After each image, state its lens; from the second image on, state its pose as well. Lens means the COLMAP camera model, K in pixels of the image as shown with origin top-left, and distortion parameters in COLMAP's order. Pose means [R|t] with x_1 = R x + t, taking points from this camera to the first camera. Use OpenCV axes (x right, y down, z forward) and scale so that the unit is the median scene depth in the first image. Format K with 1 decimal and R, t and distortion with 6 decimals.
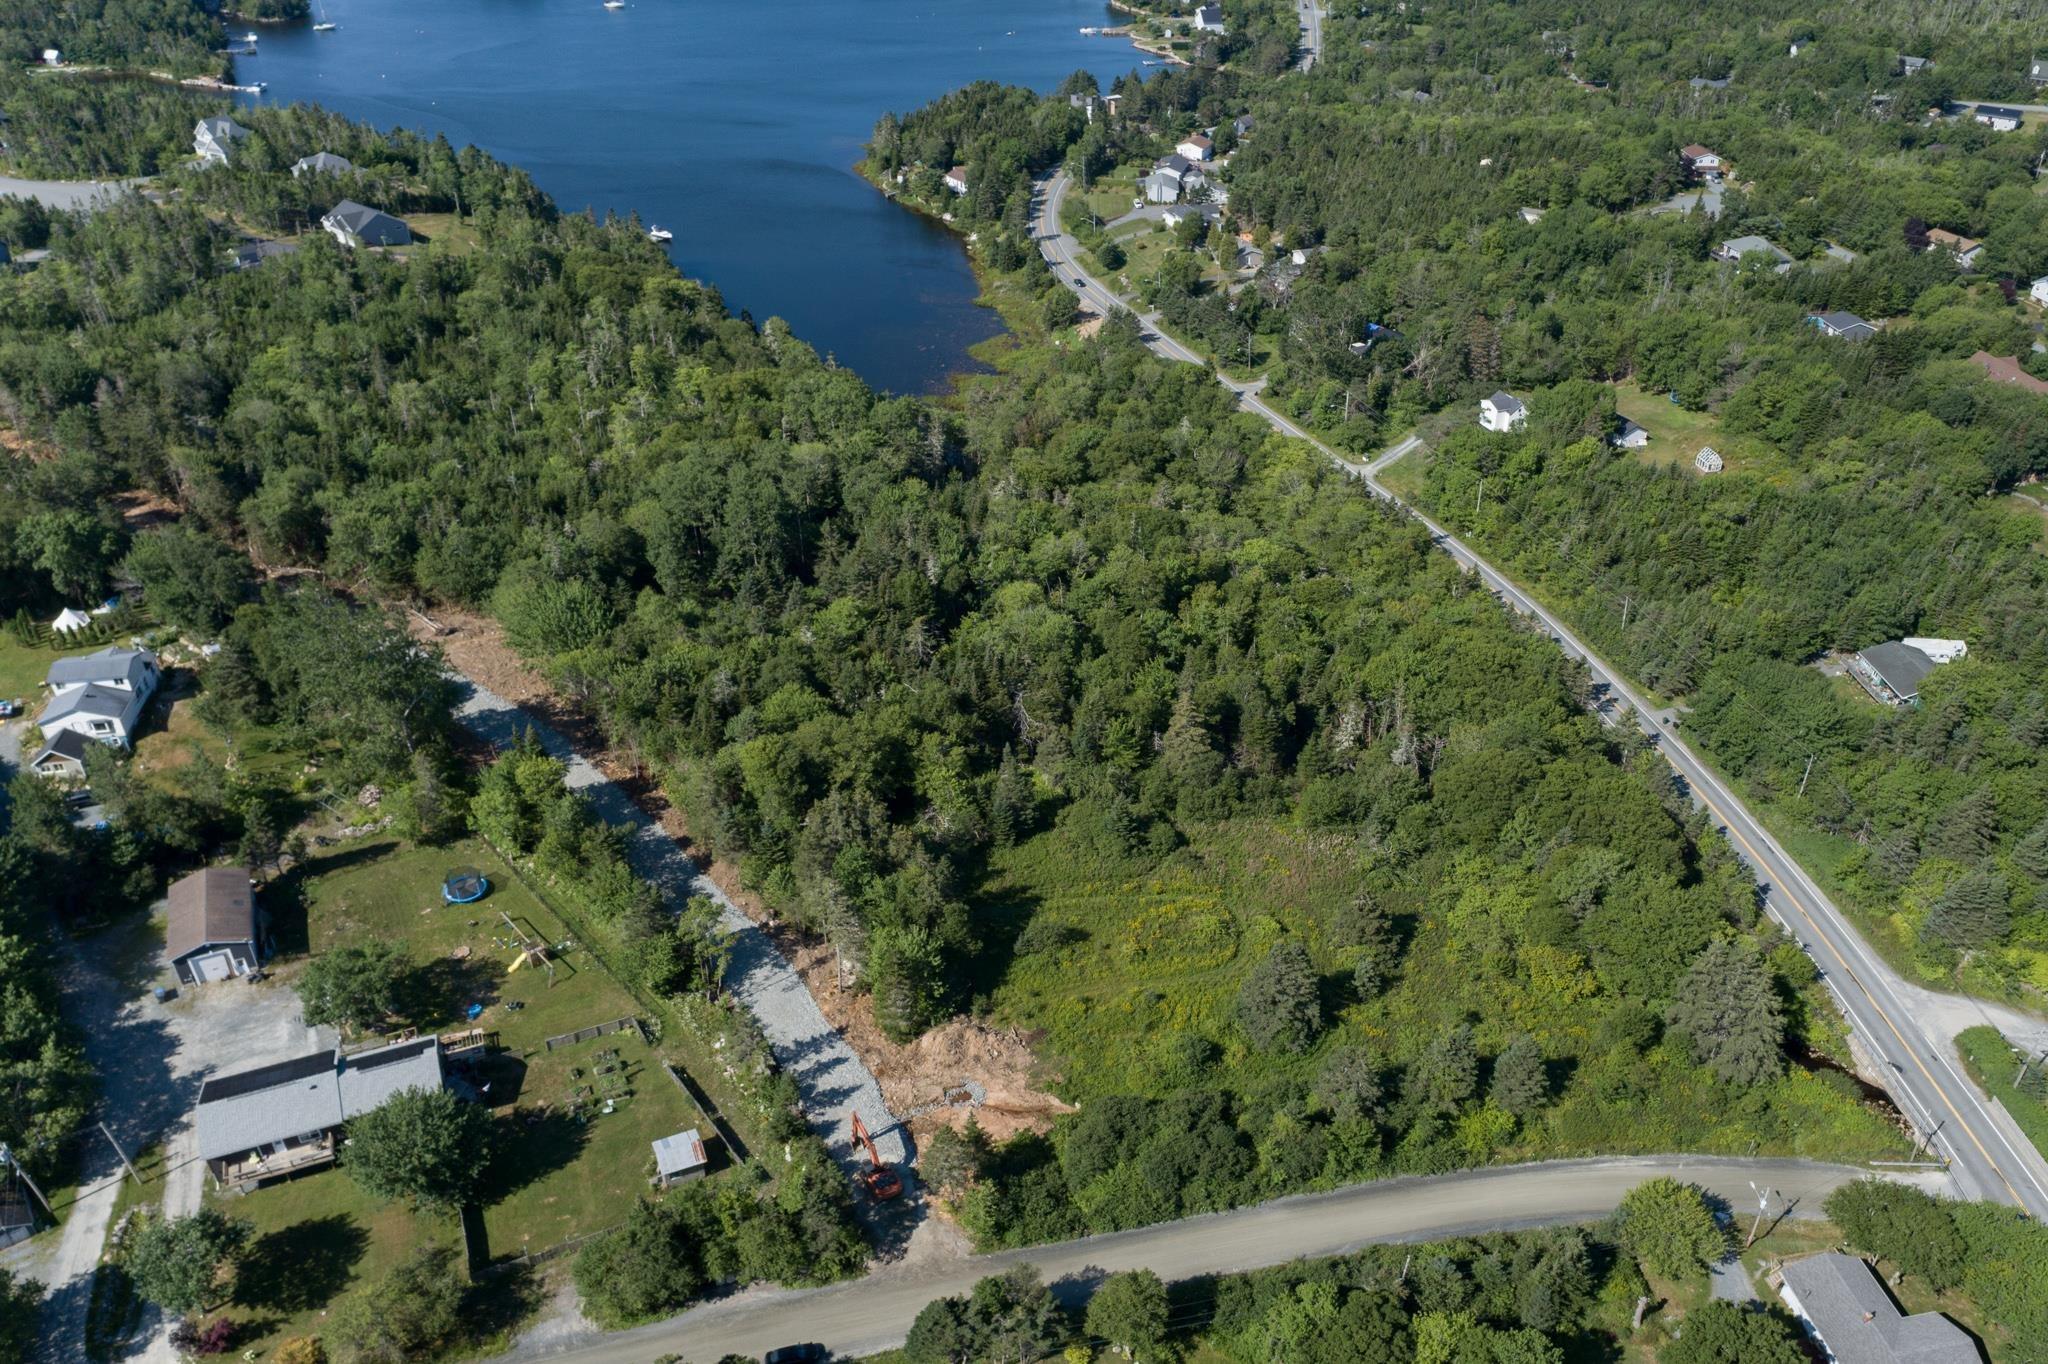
lens RADIAL K [[1530.8, 0, 1155.5], [0, 1530.8, 757.8], [0, 0, 1]] dist [-0.002845, 0.011383]
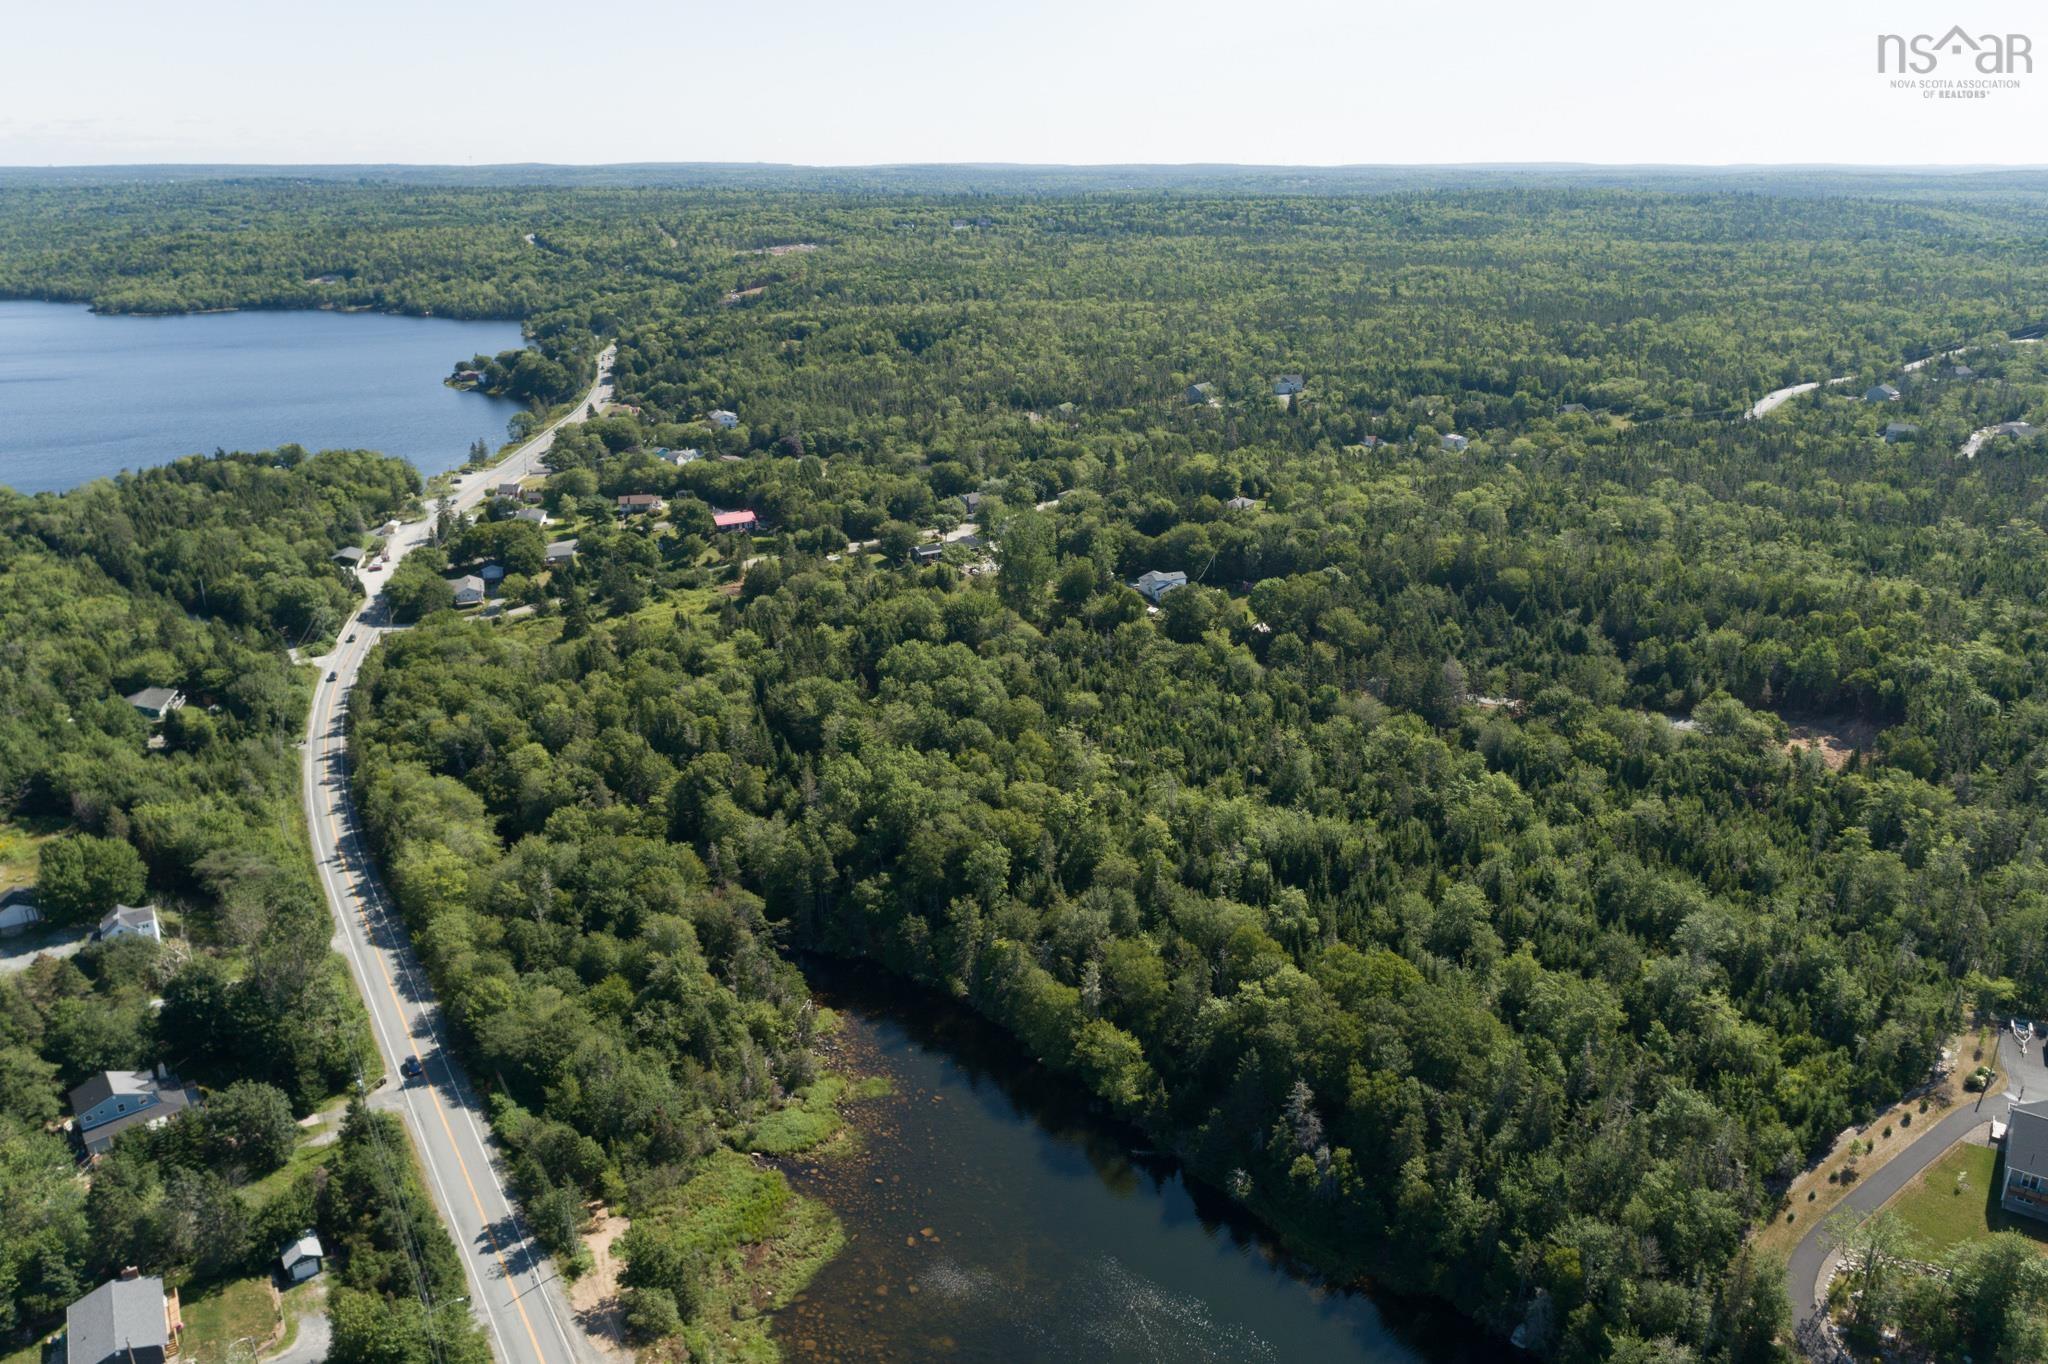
lens RADIAL K [[1488.8, 0, 986.0], [0, 1488.8, 653.1], [0, 0, 1]] dist [-0.004876, 0.014120]
pose [[-0.994611, 0.032645, -0.098405, -0.236941], [-0.059506, 0.597491, 0.799665, -1.501528], [0.084901, 0.801211, -0.592329, 2.118739]]
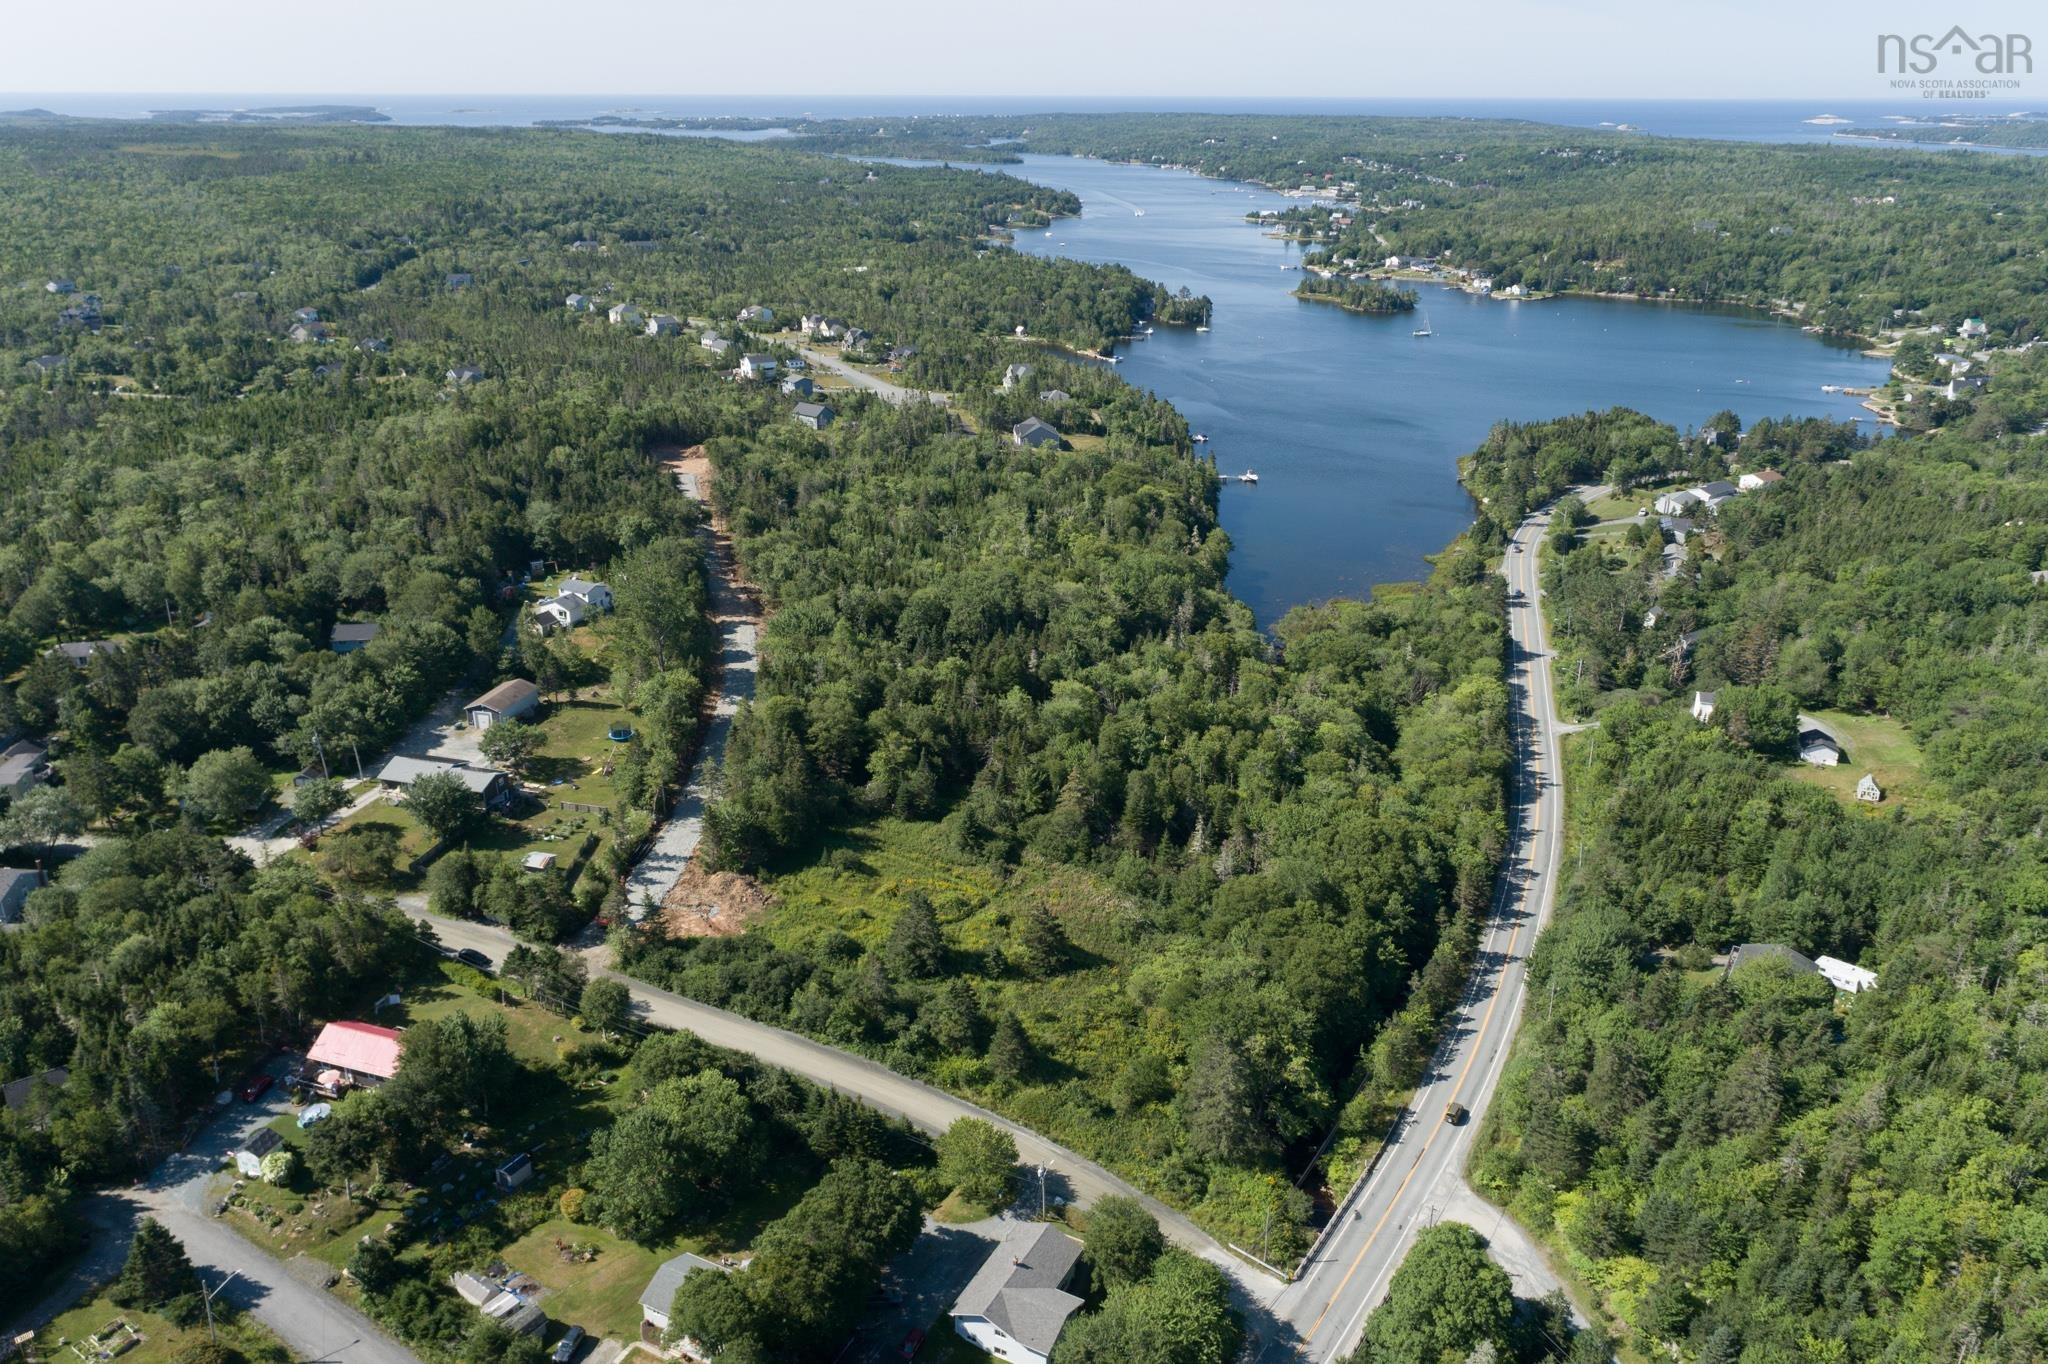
lens RADIAL K [[1477.3, 0, 1060.2], [0, 1477.3, 684.2], [0, 0, 1]] dist [-0.004189, 0.013010]
pose [[0.770152, 0.218759, -0.599175, 0.721835], [-0.355022, 0.927416, -0.117729, 0.046369], [0.529930, 0.303389, 0.791915, -0.021533]]
